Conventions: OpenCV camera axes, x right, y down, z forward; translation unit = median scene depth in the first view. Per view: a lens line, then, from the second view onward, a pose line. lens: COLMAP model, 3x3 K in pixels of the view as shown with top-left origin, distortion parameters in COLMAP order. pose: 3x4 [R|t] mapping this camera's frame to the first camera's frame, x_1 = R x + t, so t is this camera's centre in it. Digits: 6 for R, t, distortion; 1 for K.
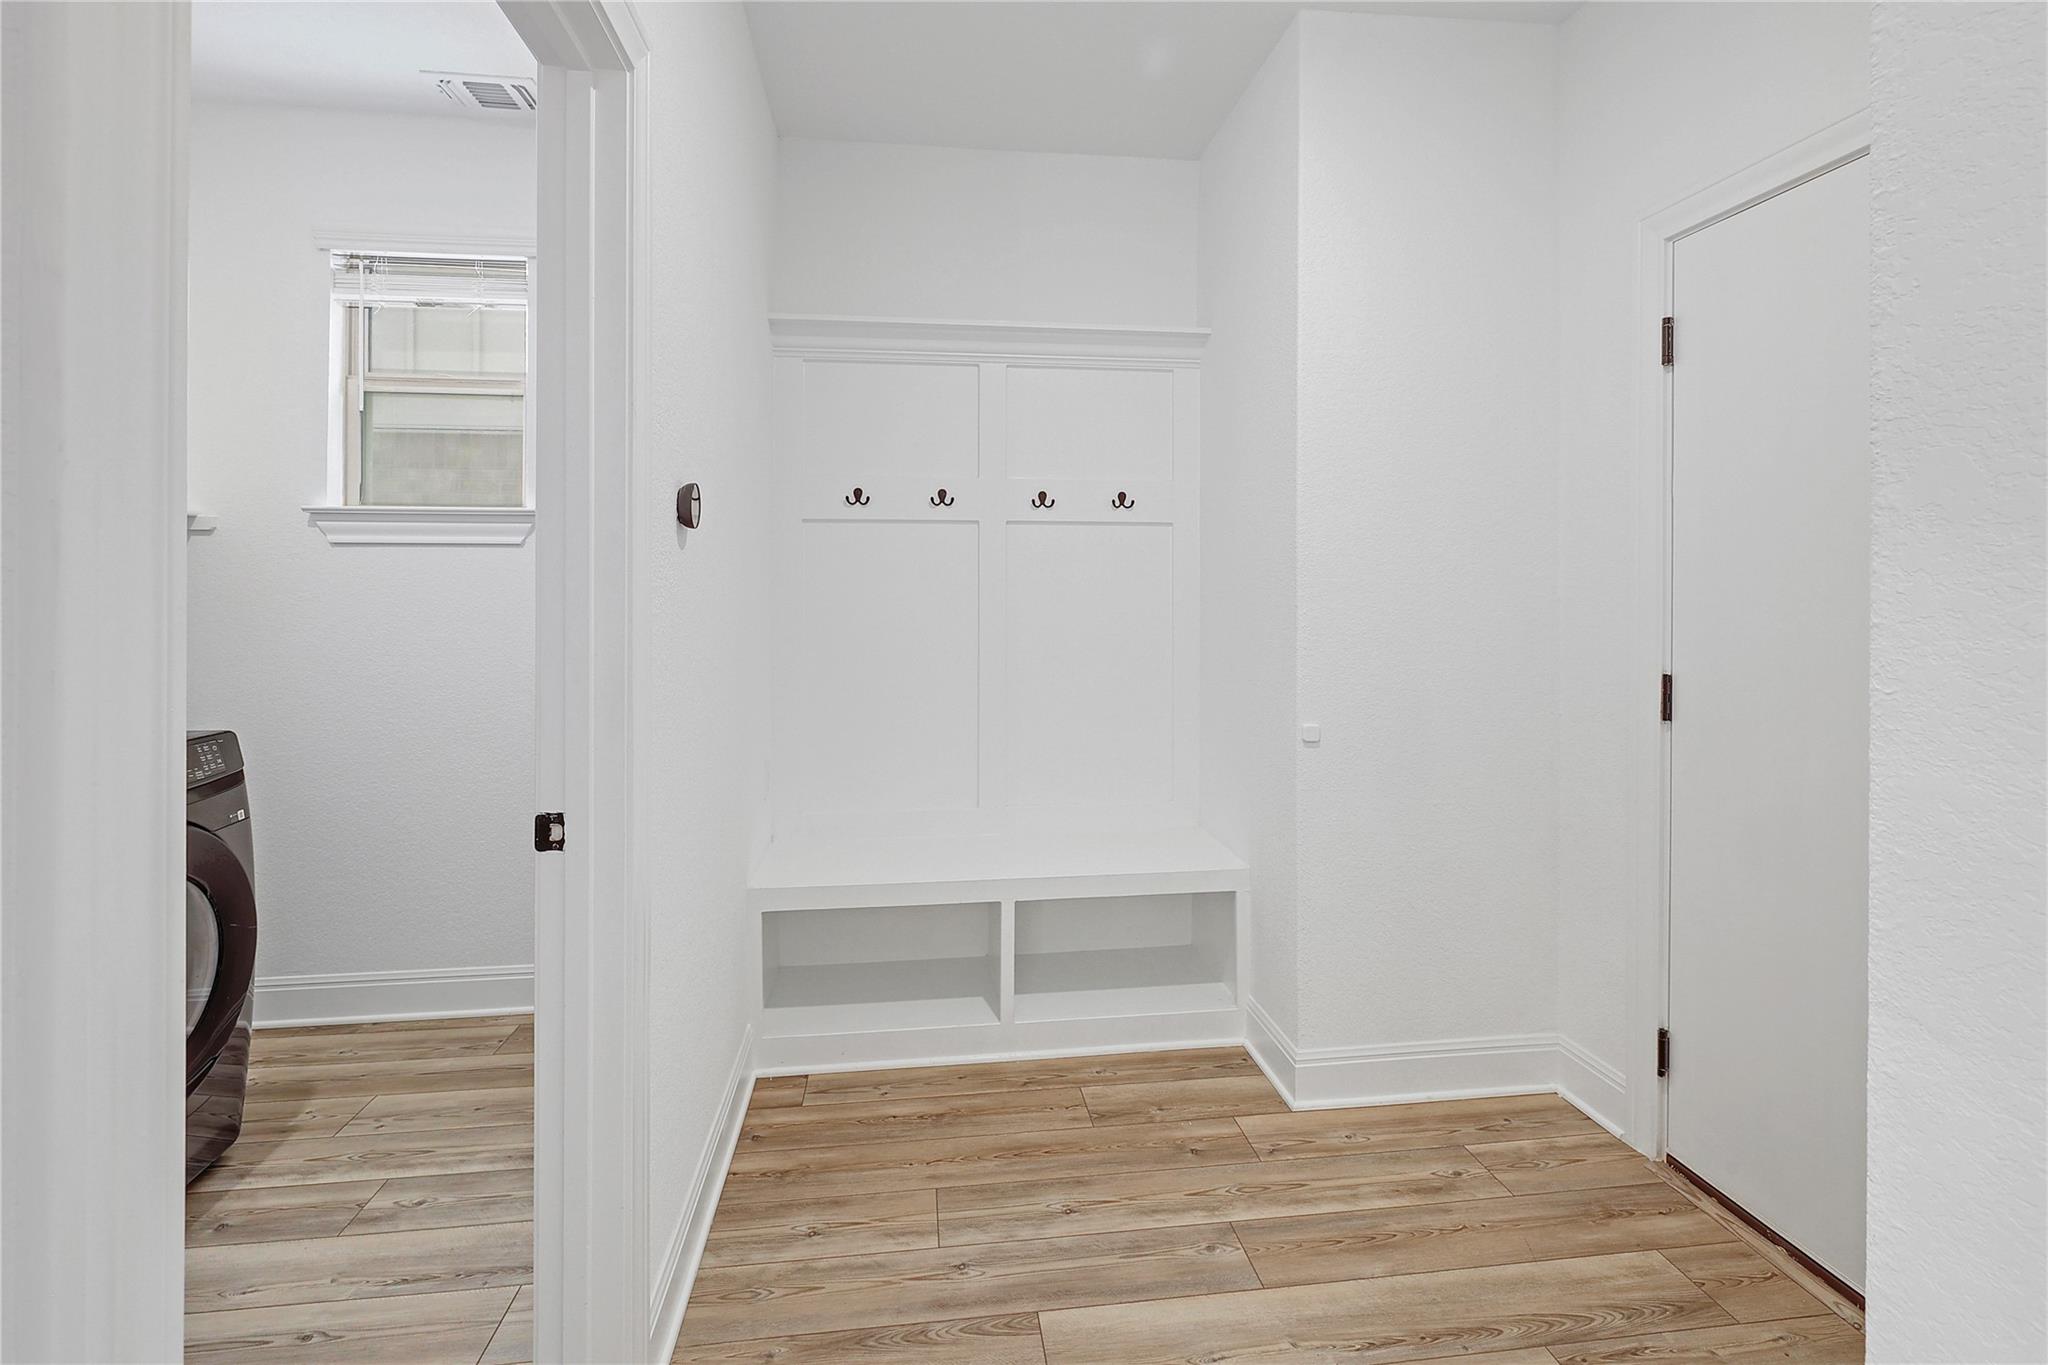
lens RADIAL K [[906.4, 0, 1018.7], [0, 906.4, 603.6], [0, 0, 1]] dist [-0.007281, 0.000719]
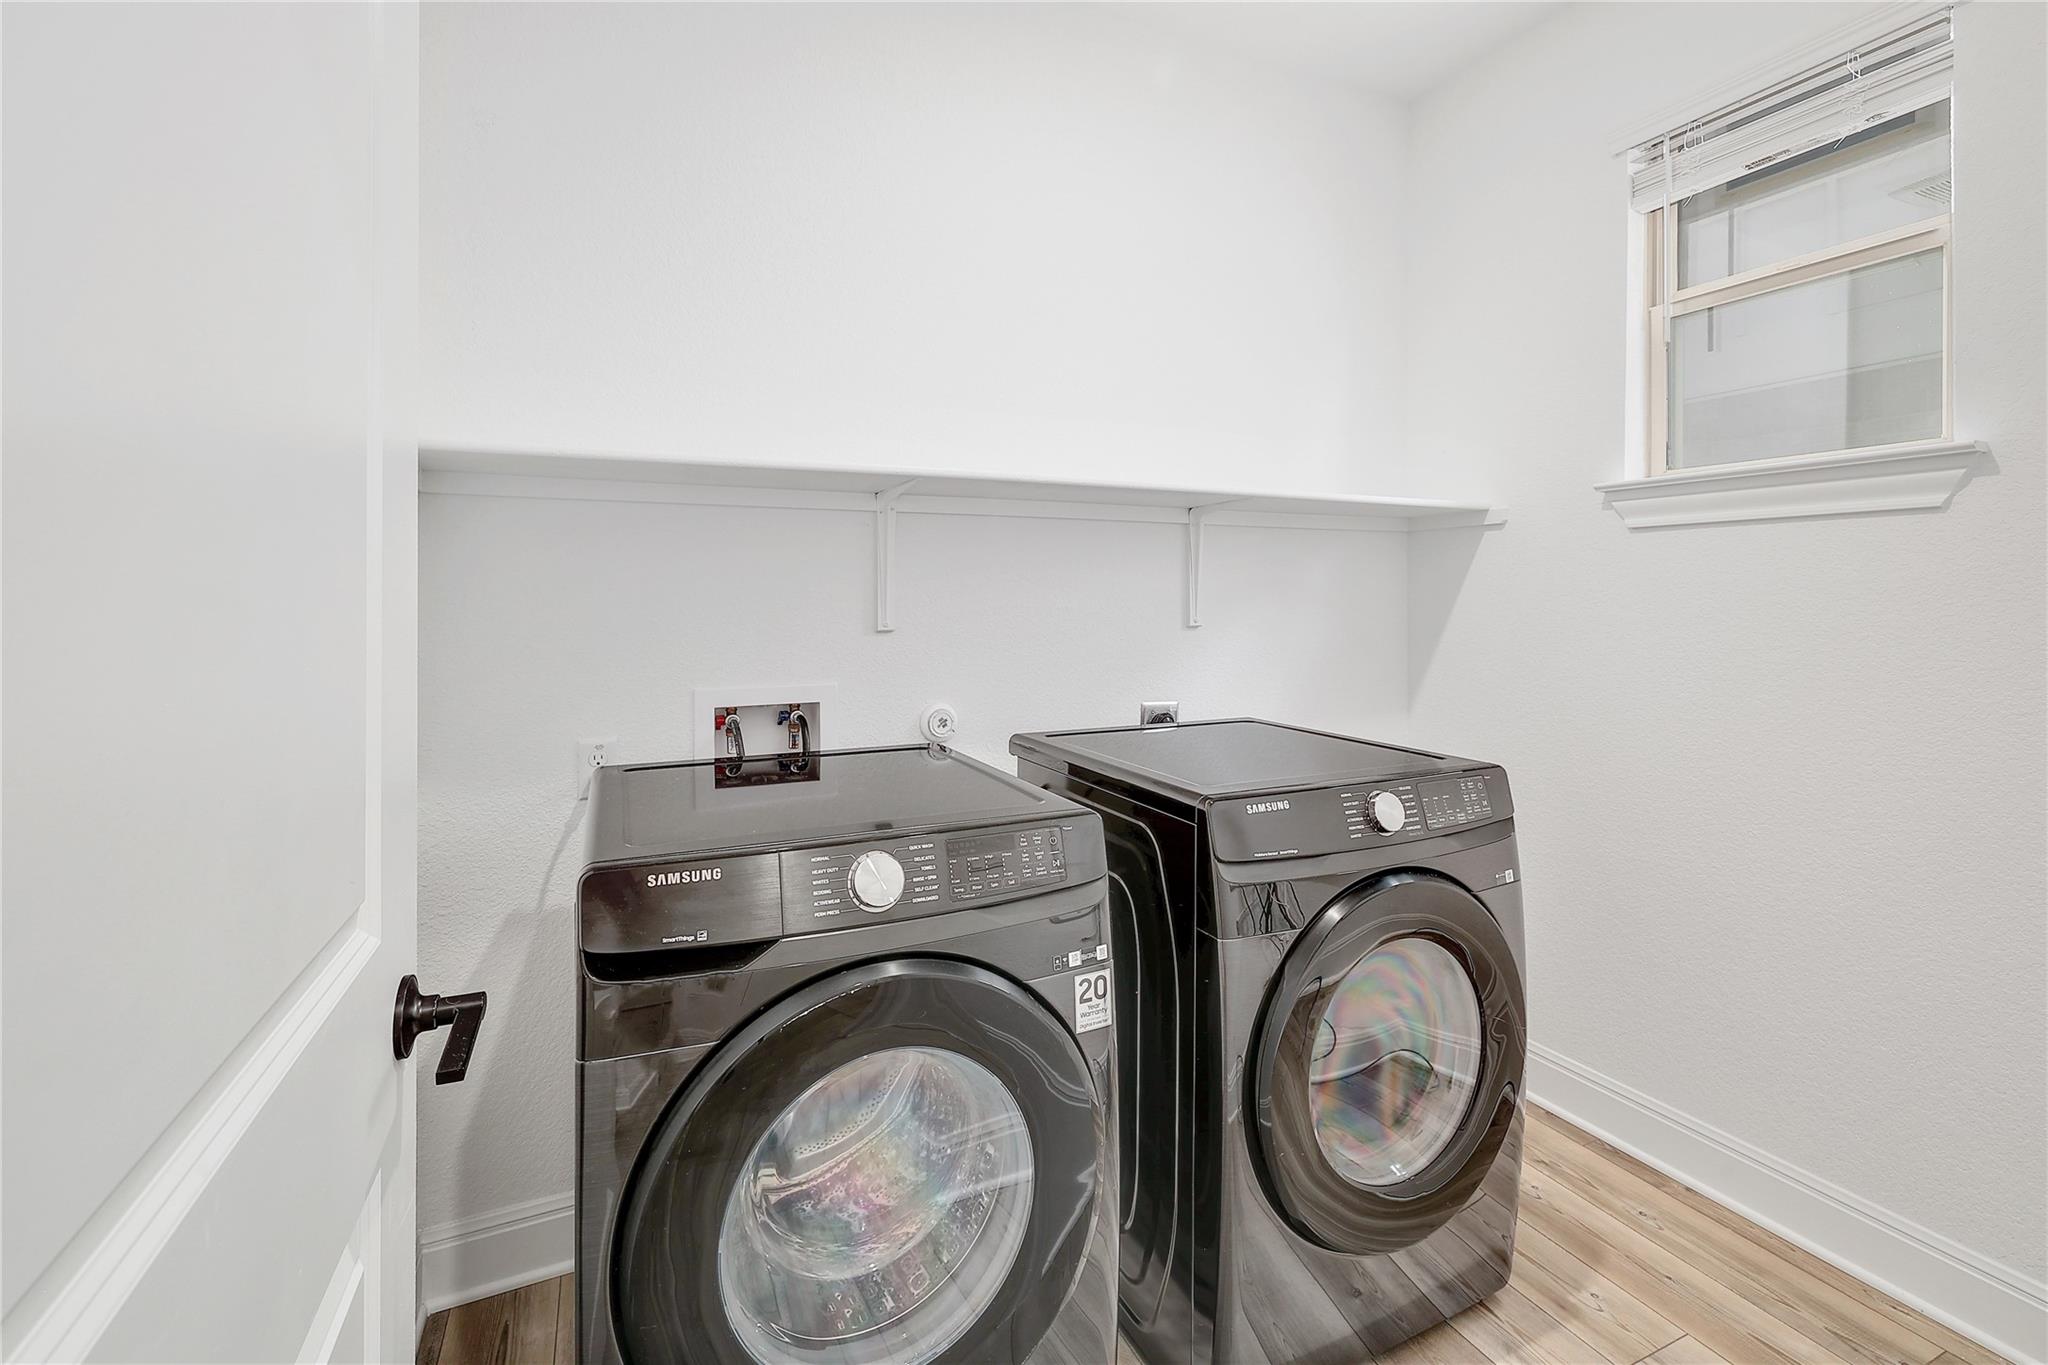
lens RADIAL K [[906.4, 0, 1017.2], [0, 906.4, 620.8], [0, 0, 1]] dist [-0.007281, 0.000719]
pose [[0.300950, -0.003345, -0.953634, -0.202854], [0.001896, 0.999994, -0.002909, 0.013692], [0.953638, -0.000933, 0.300955, 0.295102]]
